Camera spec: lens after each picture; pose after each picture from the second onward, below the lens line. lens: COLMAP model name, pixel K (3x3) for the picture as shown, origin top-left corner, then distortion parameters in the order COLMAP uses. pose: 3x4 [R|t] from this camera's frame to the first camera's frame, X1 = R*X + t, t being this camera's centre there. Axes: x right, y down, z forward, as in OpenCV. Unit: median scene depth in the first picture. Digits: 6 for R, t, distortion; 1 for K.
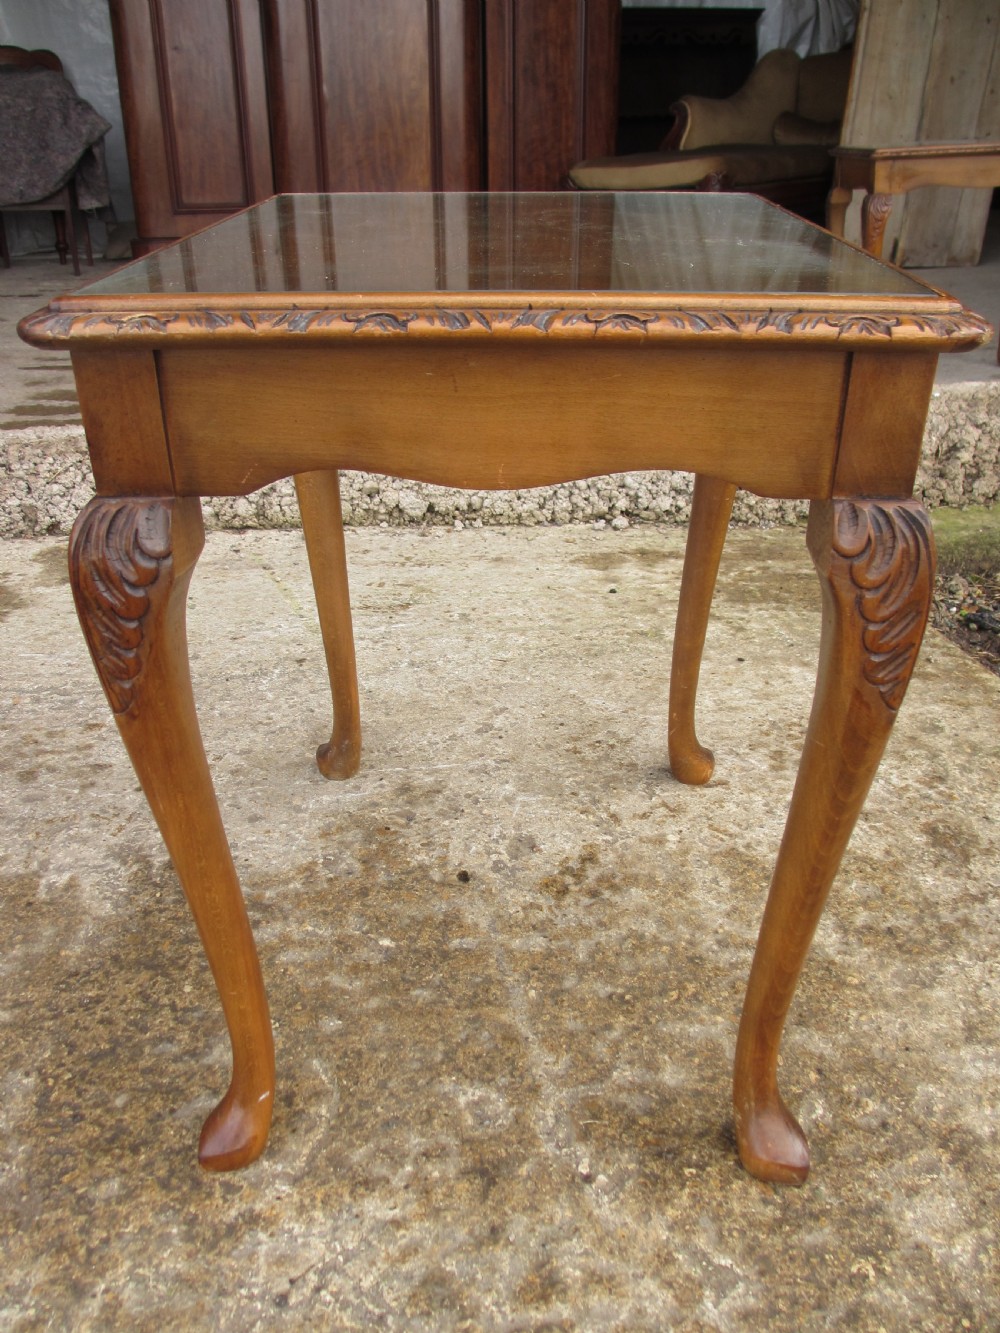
lens RADIAL K [[1096.0, 0, 498.8], [0, 1096.0, 668.9], [0, 0, 1]] dist [-0.050312, 0.022845]
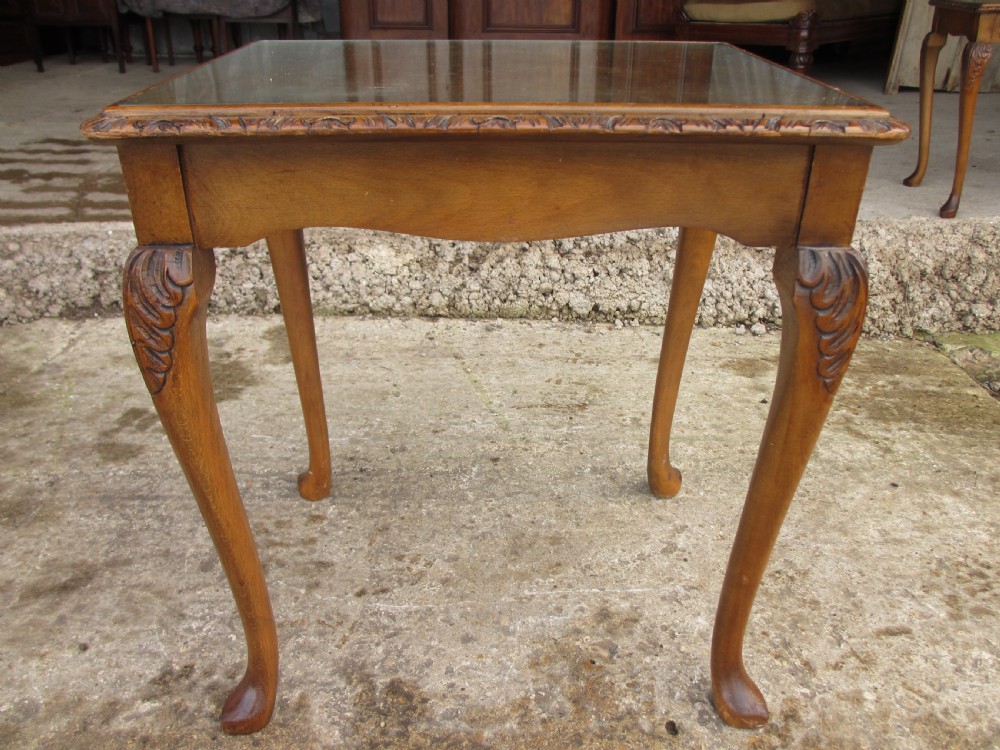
lens RADIAL K [[822.2, 0, 510.2], [0, 822.2, 384.1], [0, 0, 1]] dist [-0.050312, 0.022845]
pose [[0.994970, 0.059967, -0.080239, -0.127440], [-0.058609, 0.998097, 0.019179, -0.127070], [0.081236, -0.014380, 0.996591, 0.196945]]
